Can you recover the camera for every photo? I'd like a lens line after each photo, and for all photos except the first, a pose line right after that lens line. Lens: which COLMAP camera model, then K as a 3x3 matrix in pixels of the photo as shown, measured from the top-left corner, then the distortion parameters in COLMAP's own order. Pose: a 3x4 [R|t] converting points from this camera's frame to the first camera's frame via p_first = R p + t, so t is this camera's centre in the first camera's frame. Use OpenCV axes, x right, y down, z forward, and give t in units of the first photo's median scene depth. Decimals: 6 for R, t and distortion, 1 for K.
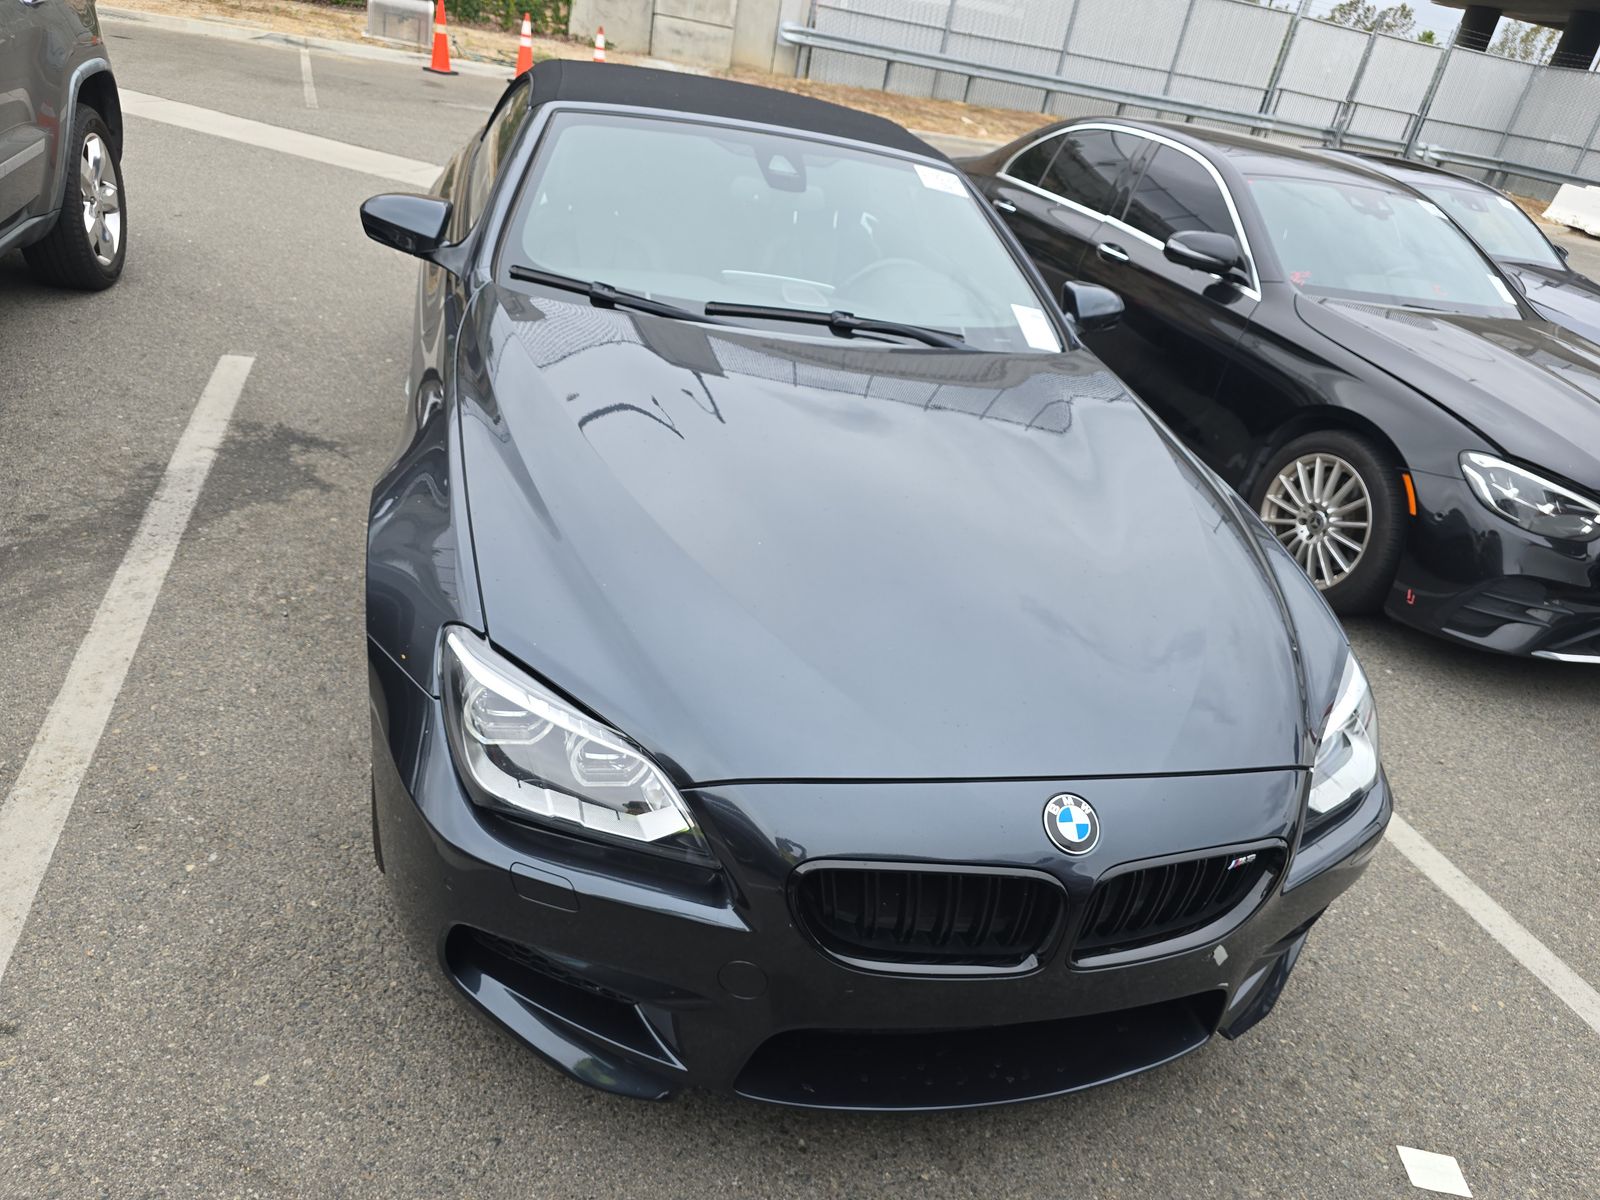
lens RADIAL K [[1087.3, 0, 800.6], [0, 1087.3, 685.6], [0, 0, 1]] dist [0.015463, -0.011747]
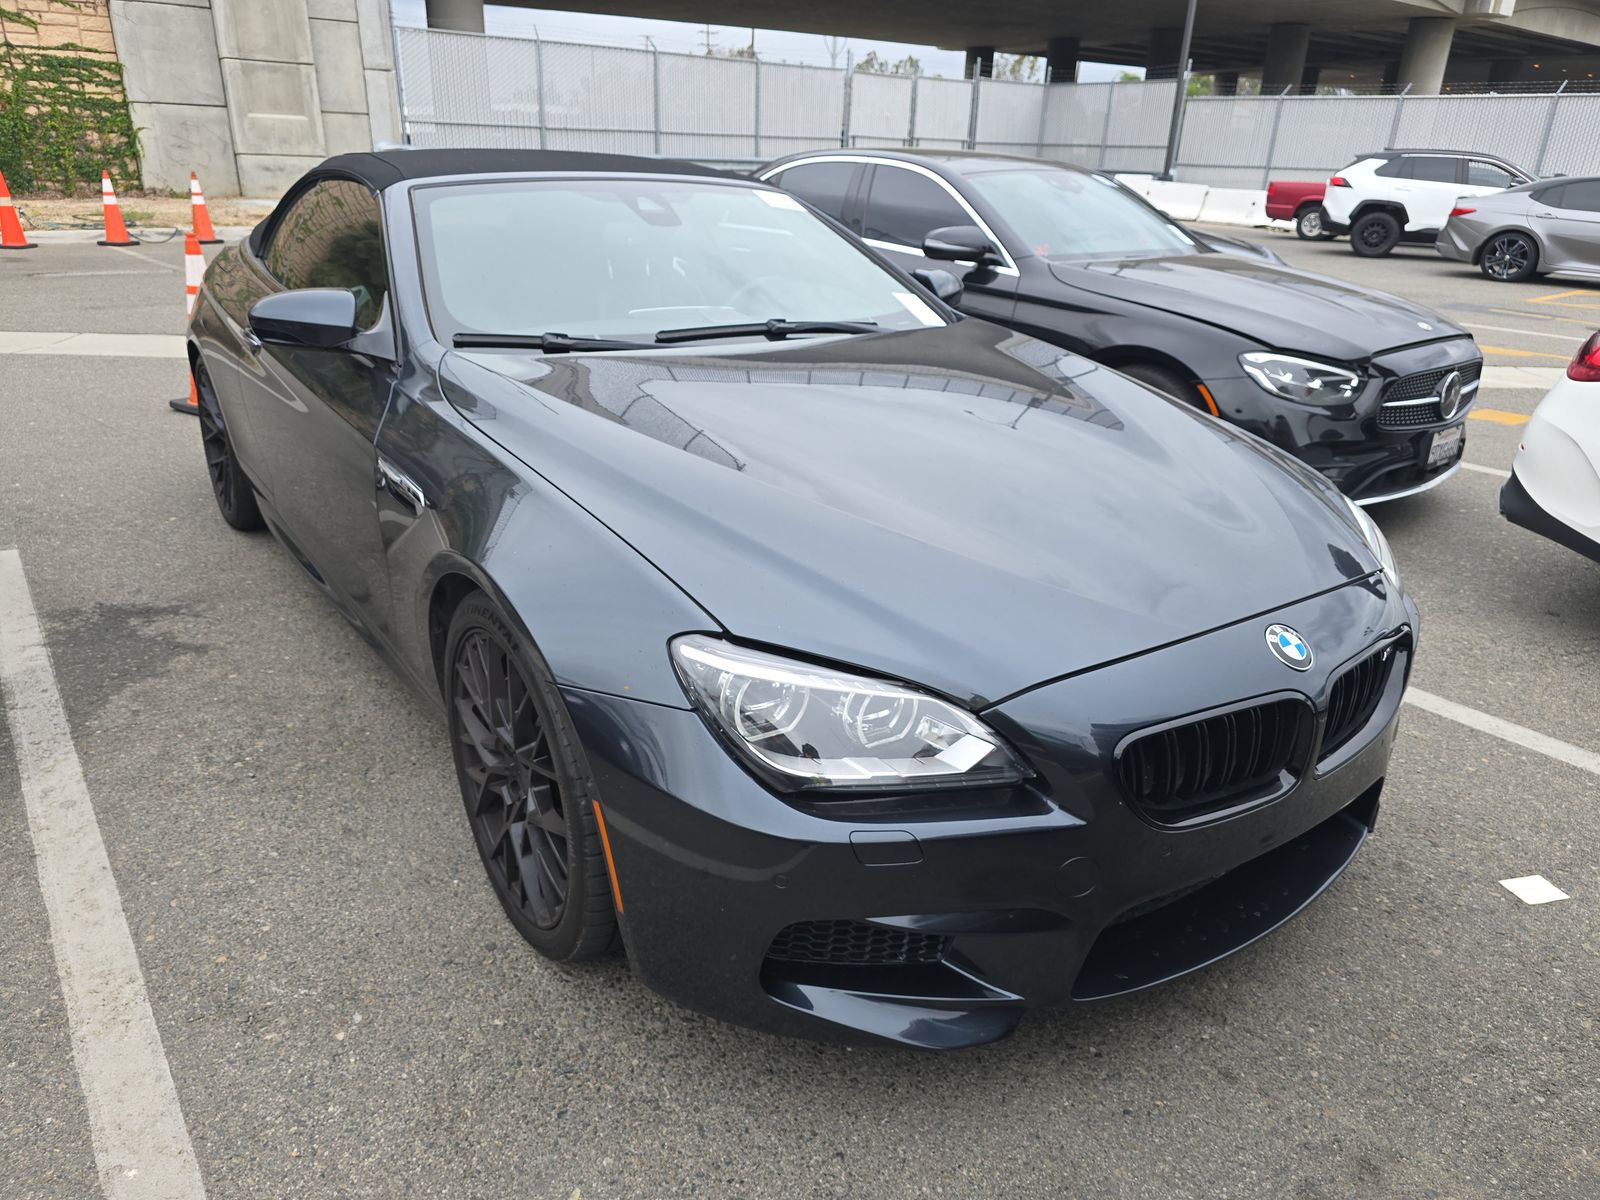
lens RADIAL K [[1081.8, 0, 830.1], [0, 1081.8, 684.6], [0, 0, 1]] dist [0.024086, -0.019105]
pose [[0.922658, -0.281186, 0.263887, -0.252818], [0.297864, 0.954291, -0.024609, 0.026277], [-0.244905, 0.101308, 0.964240, 0.023925]]
